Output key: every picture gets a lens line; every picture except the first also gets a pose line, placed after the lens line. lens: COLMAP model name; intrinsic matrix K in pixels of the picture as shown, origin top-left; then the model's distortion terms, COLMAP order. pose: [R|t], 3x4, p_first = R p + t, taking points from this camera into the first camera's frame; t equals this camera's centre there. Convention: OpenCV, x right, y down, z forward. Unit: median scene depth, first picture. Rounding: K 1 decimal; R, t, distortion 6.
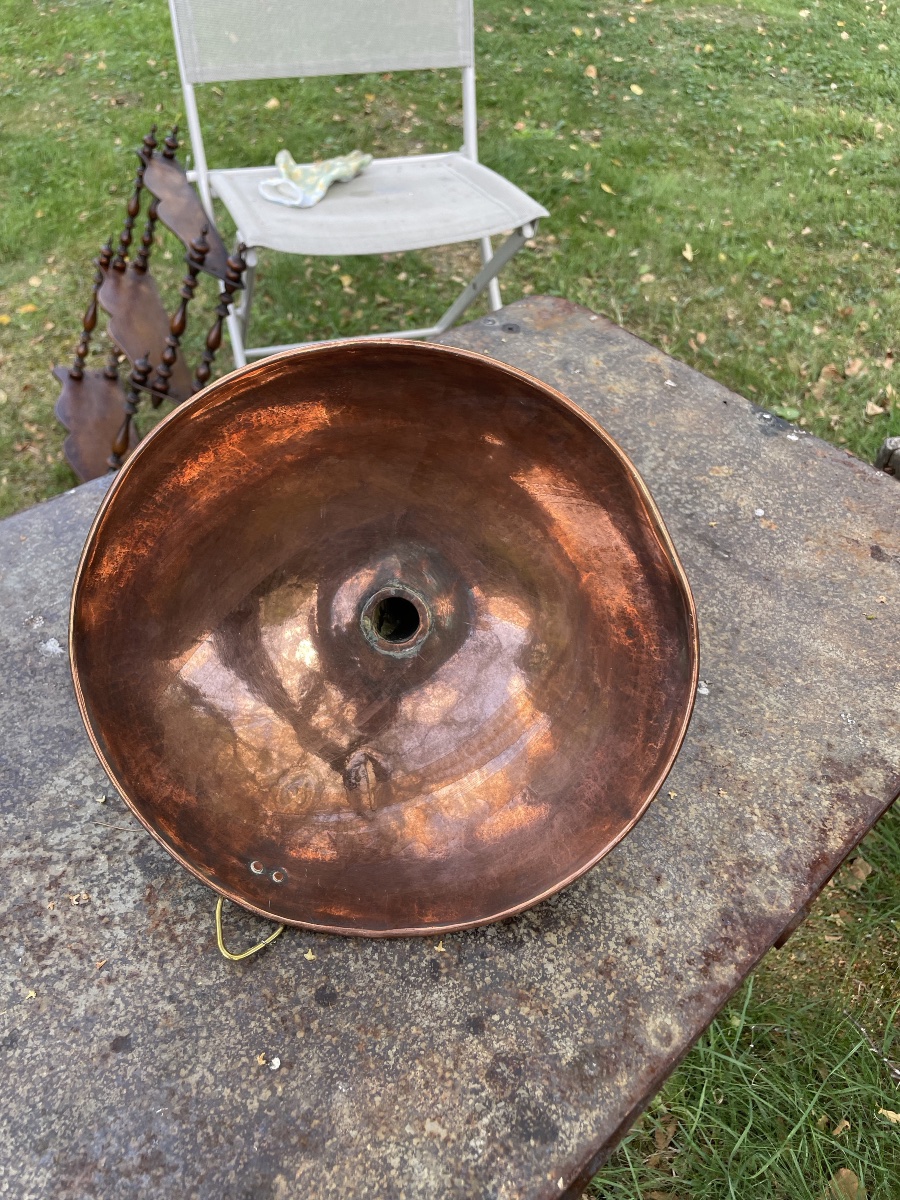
lens RADIAL K [[916.3, 0, 440.8], [0, 916.3, 599.3], [0, 0, 1]] dist [0.064168, -0.098061]
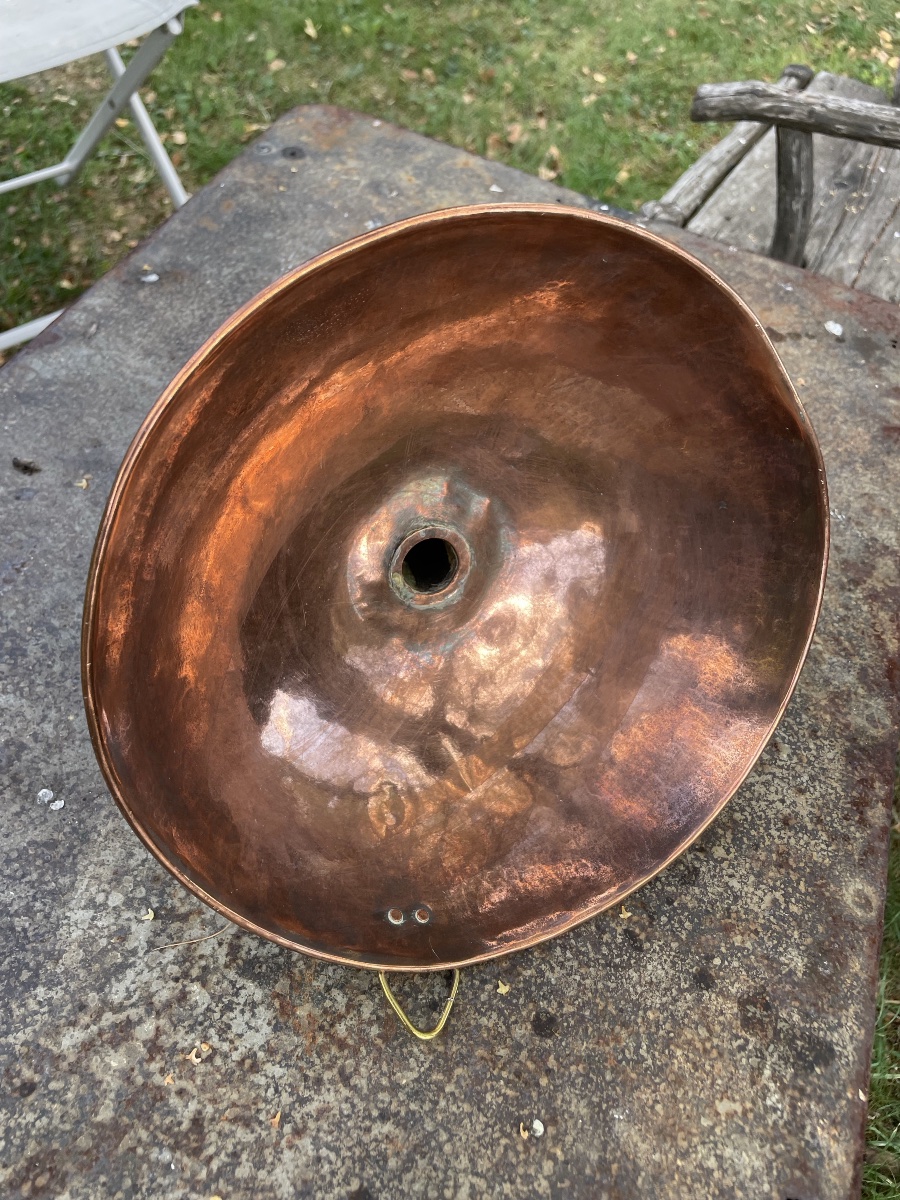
lens RADIAL K [[916.3, 0, 437.4], [0, 916.3, 590.0], [0, 0, 1]] dist [0.064168, -0.098061]
pose [[0.903839, -0.309831, 0.295094, -0.325879], [0.251574, 0.942684, 0.219220, -0.148869], [-0.346102, -0.123902, 0.929980, 0.285391]]
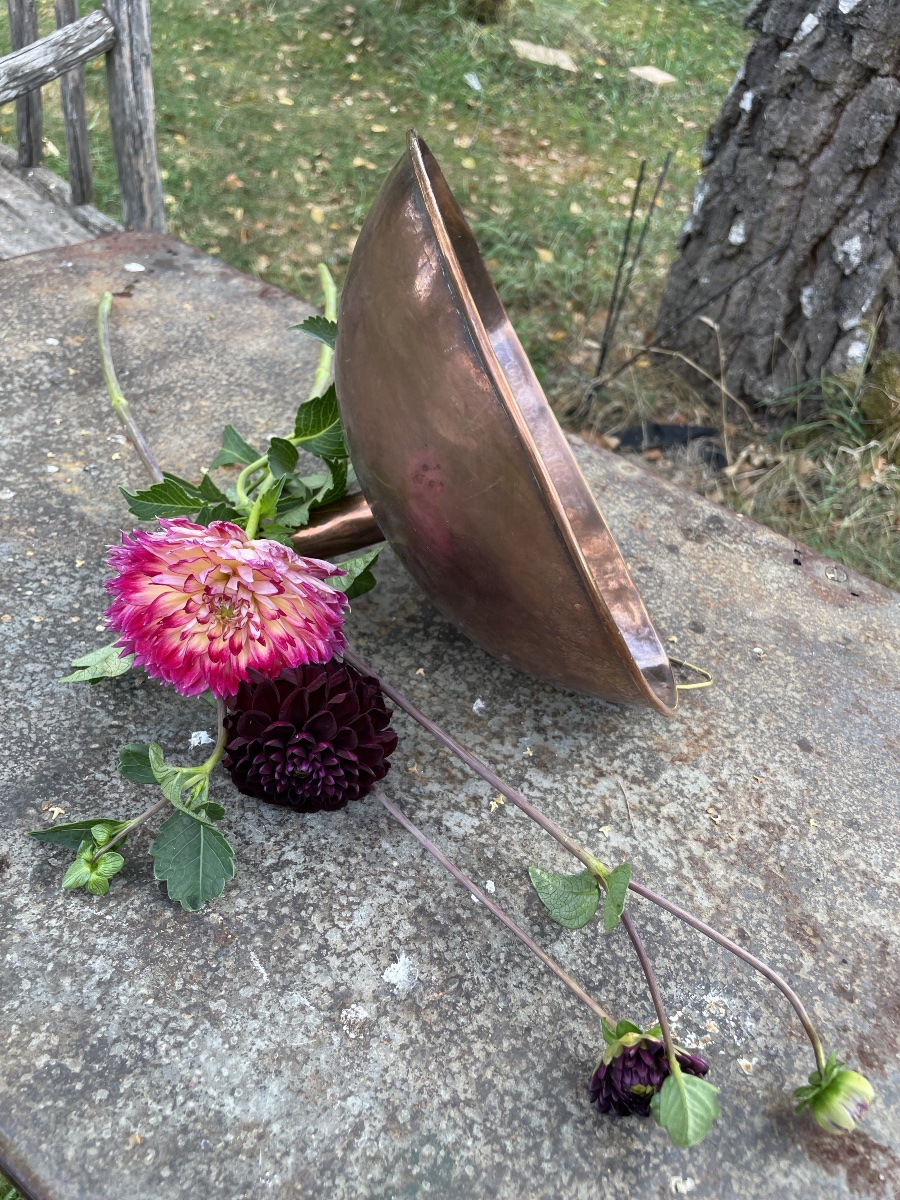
lens RADIAL K [[916.3, 0, 446.4], [0, 916.3, 613.2], [0, 0, 1]] dist [0.064168, -0.098061]
pose [[-0.178401, -0.734479, 0.654762, -0.819808], [0.574020, 0.462782, 0.675526, -0.575612], [-0.799171, 0.496361, 0.339045, 0.808160]]
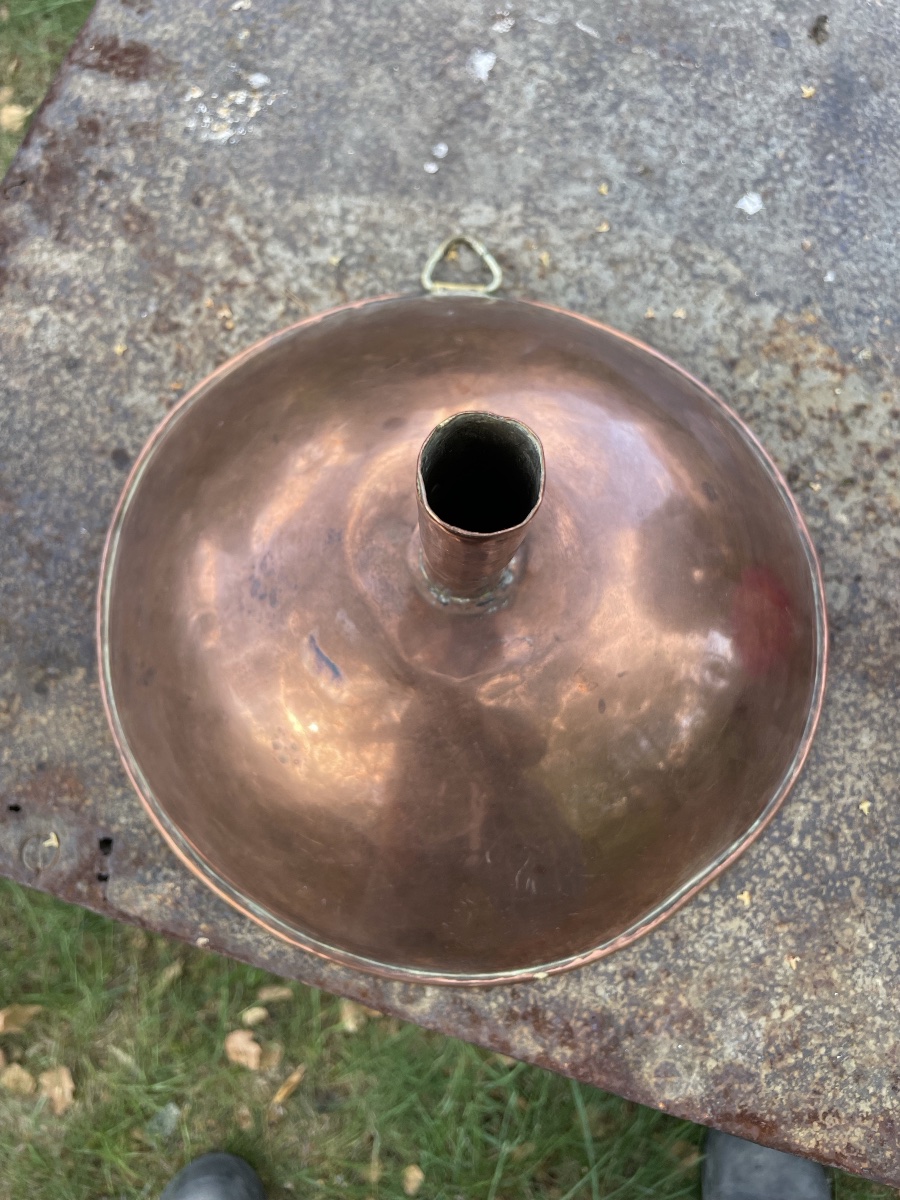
lens RADIAL K [[916.3, 0, 459.0], [0, 916.3, 591.6], [0, 0, 1]] dist [0.064168, -0.098061]
pose [[0.474711, 0.844985, -0.246273, 0.156201], [-0.611309, 0.517850, 0.598442, -0.210081], [0.633207, -0.133538, 0.762376, 0.436213]]
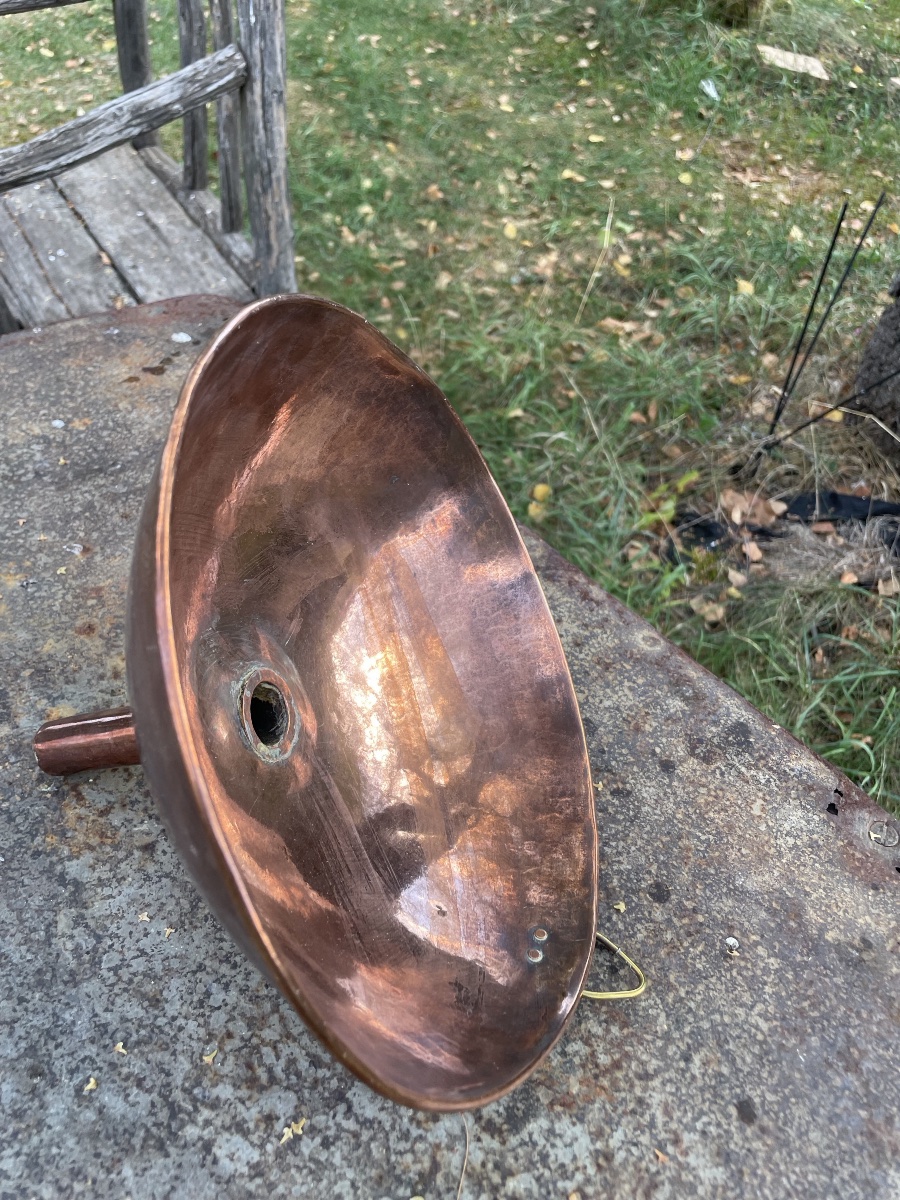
lens RADIAL K [[916.3, 0, 440.4], [0, 916.3, 604.4], [0, 0, 1]] dist [0.064168, -0.098061]
pose [[0.064939, -0.743019, 0.666113, -0.535278], [0.638450, 0.543954, 0.544514, -0.389027], [-0.766918, 0.389920, 0.509705, 0.544236]]
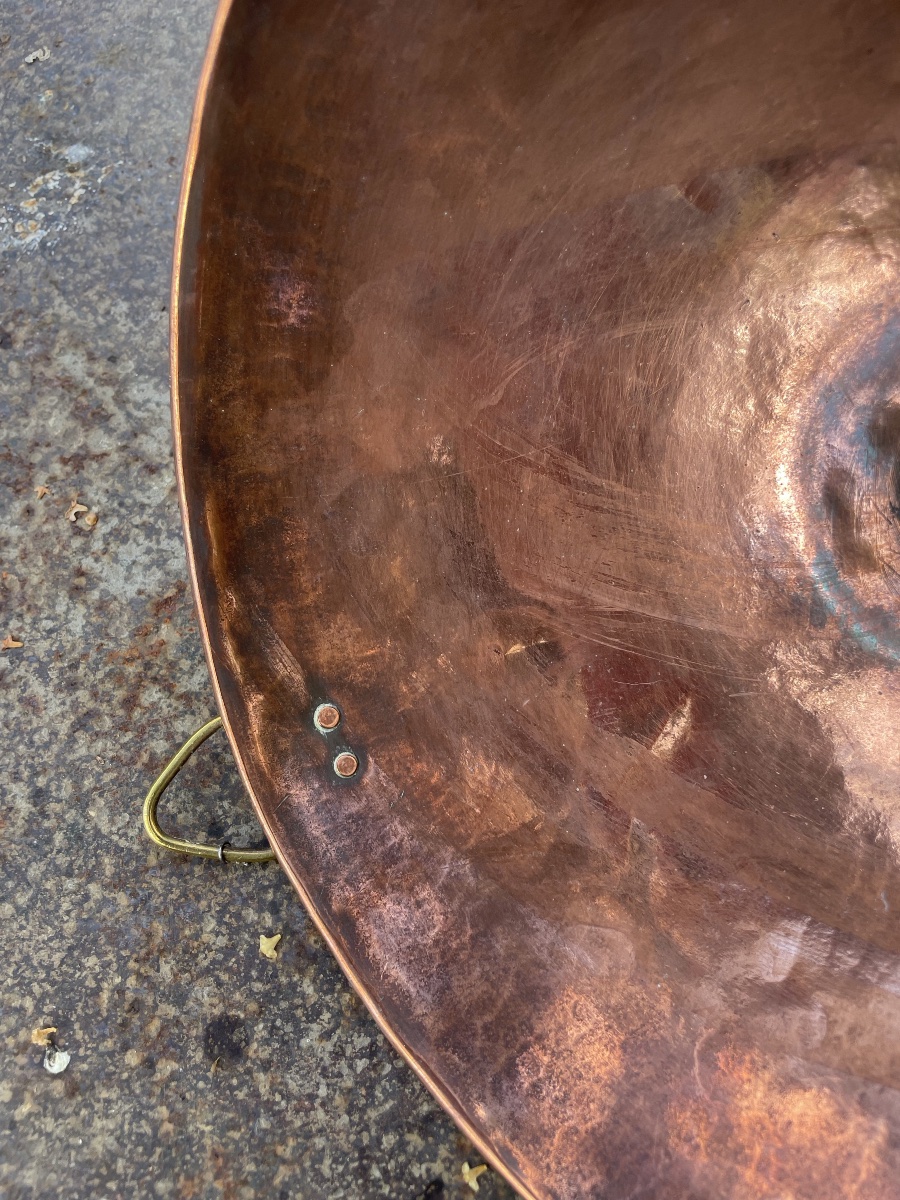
lens RADIAL K [[916.3, 0, 444.8], [0, 916.3, 612.8], [0, 0, 1]] dist [0.064168, -0.098061]
pose [[0.644499, 0.699186, -0.309452, -0.057936], [-0.523735, 0.698560, 0.487560, -0.001076], [0.557066, -0.152162, 0.816410, 0.688584]]
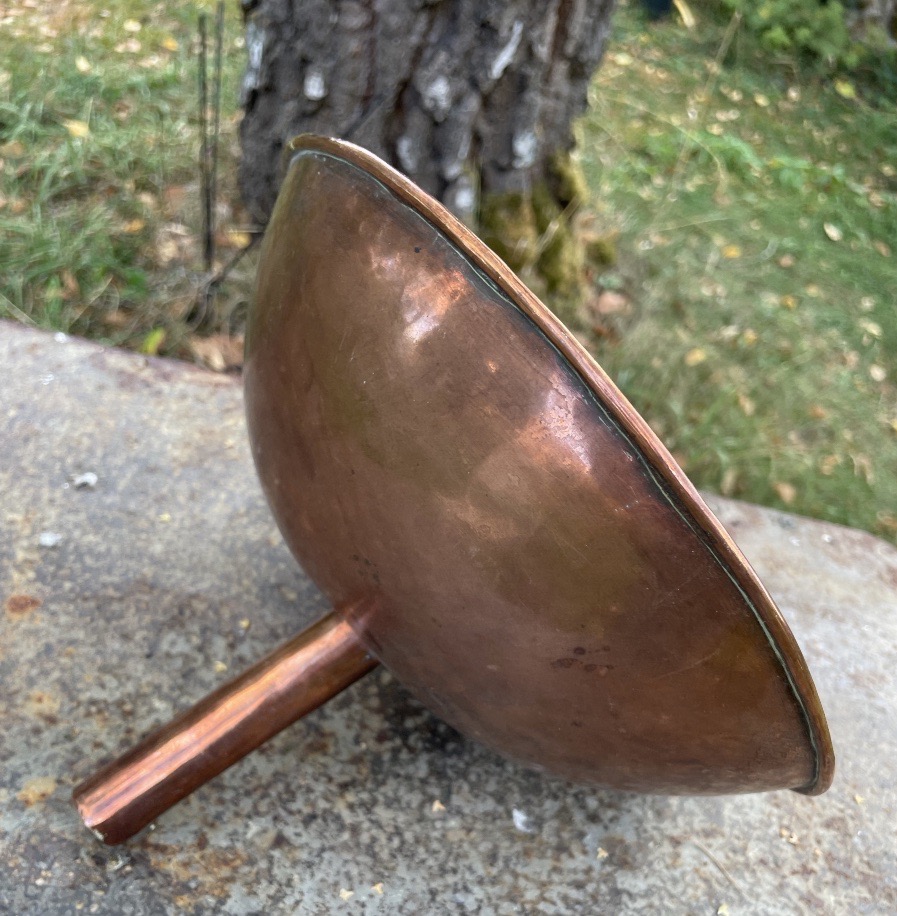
lens RADIAL K [[937.5, 0, 465.4], [0, 937.5, 599.4], [0, 0, 1]] dist [0.017779, 0.000000]
pose [[-0.627611, -0.678186, 0.382319, -0.391968], [0.331102, 0.211938, 0.919486, -0.674642], [-0.704610, 0.703666, 0.091534, 0.990916]]
